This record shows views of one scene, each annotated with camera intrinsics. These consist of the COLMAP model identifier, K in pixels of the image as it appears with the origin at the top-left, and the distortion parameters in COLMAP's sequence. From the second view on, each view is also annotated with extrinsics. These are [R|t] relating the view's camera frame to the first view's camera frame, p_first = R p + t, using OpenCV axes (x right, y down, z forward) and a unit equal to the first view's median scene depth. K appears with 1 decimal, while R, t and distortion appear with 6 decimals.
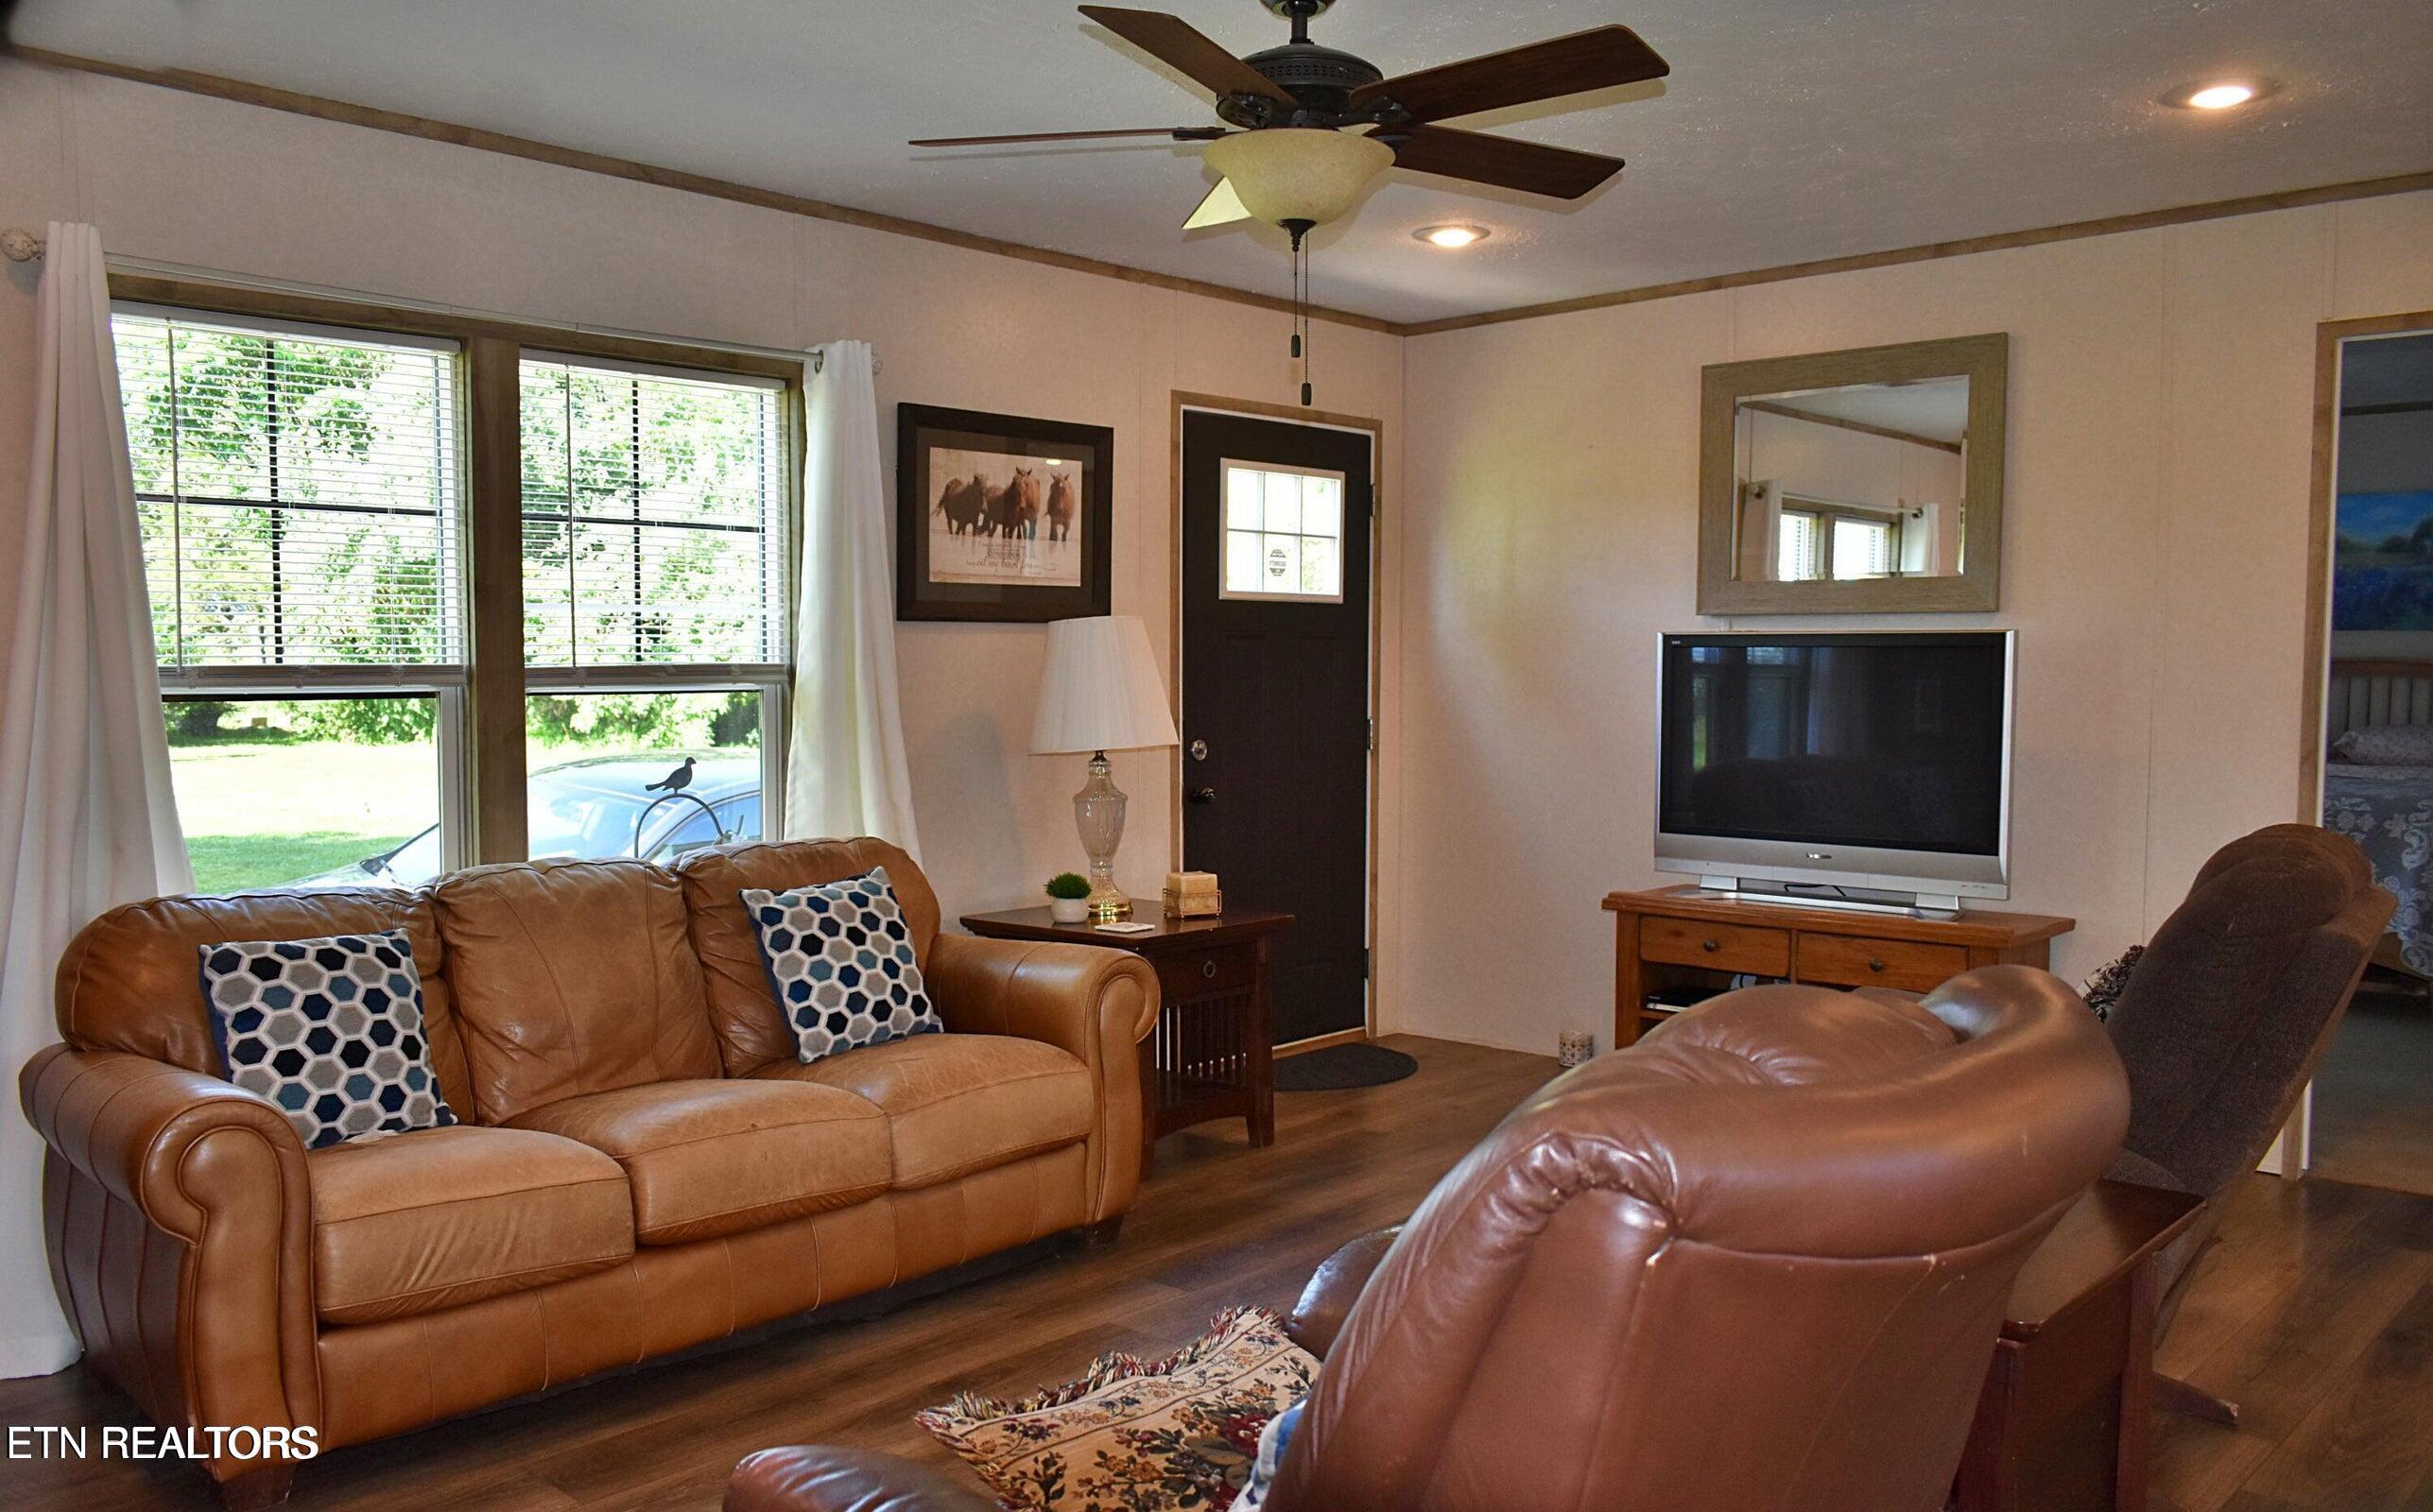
lens RADIAL K [[1921.7, 0, 1216.5], [0, 1921.7, 756.0], [0, 0, 1]] dist [0.042413, 0.000027]
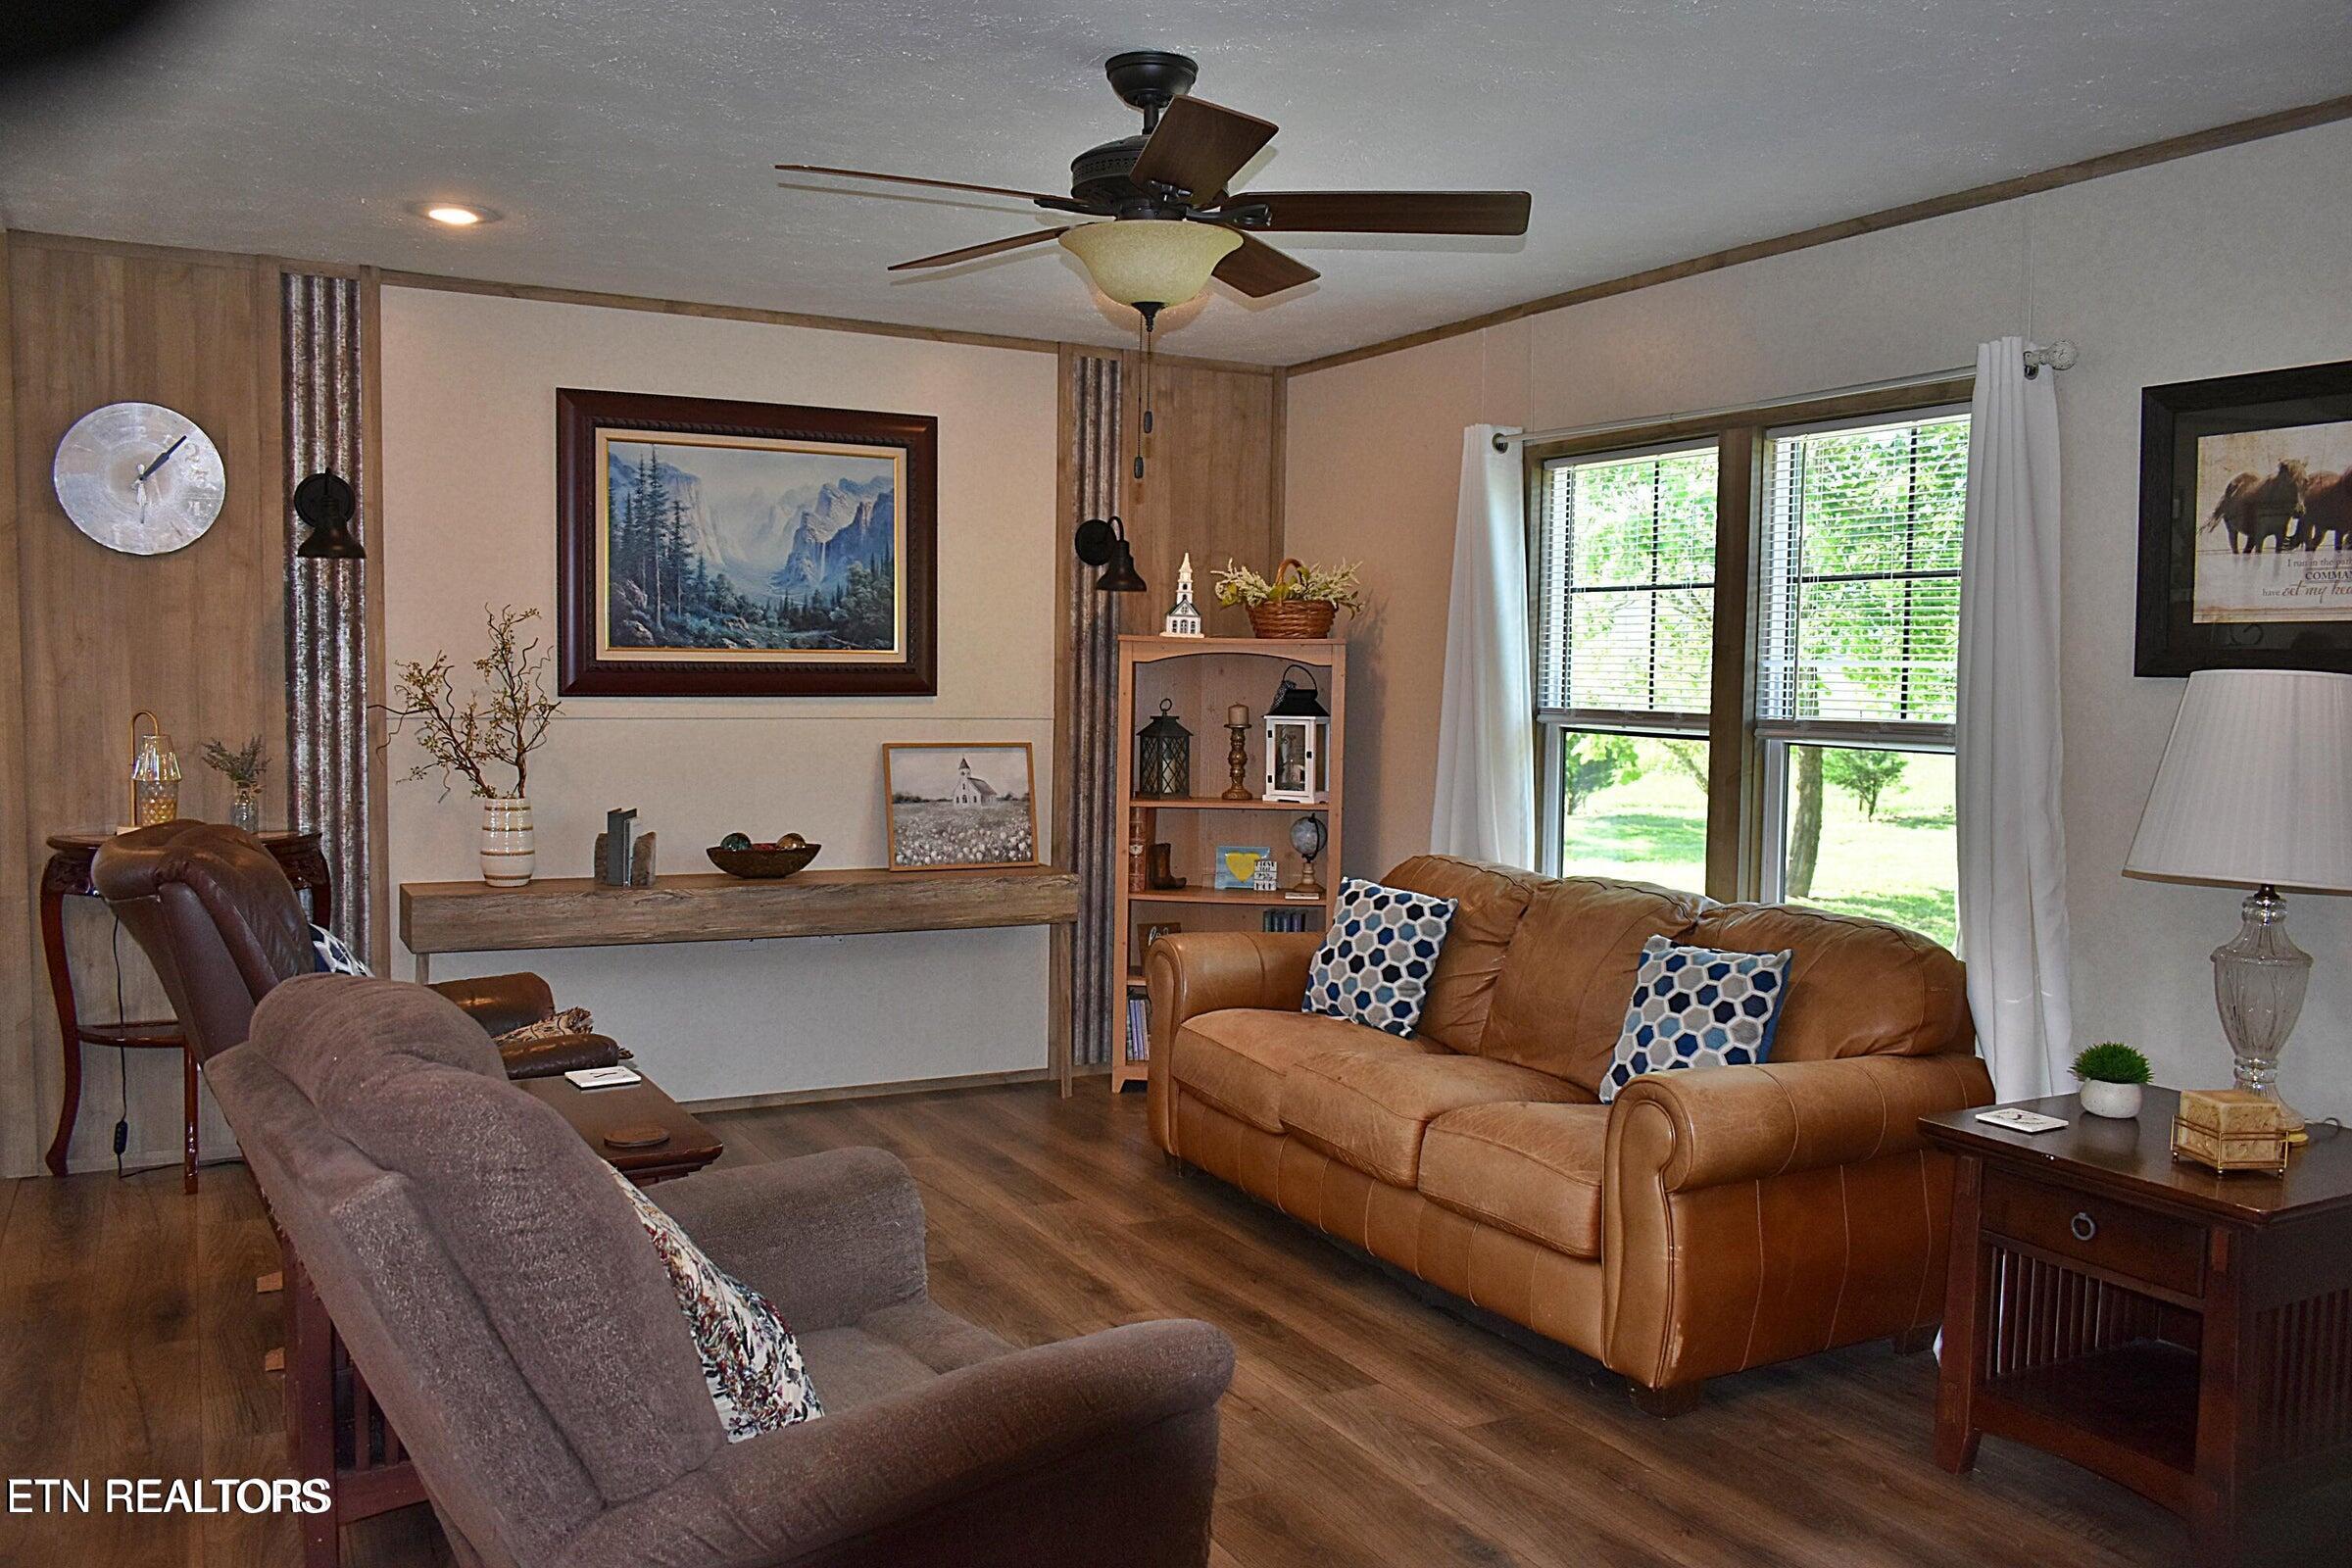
lens RADIAL K [[1907.7, 0, 1176.0], [0, 1907.7, 784.0], [0, 0, 1]] dist [-0.006906, -0.000441]
pose [[-0.321345, 0.054728, -0.945379, 0.785051], [-0.066706, 0.994540, 0.080248, -0.074975], [0.944610, 0.088849, -0.315940, 1.045656]]
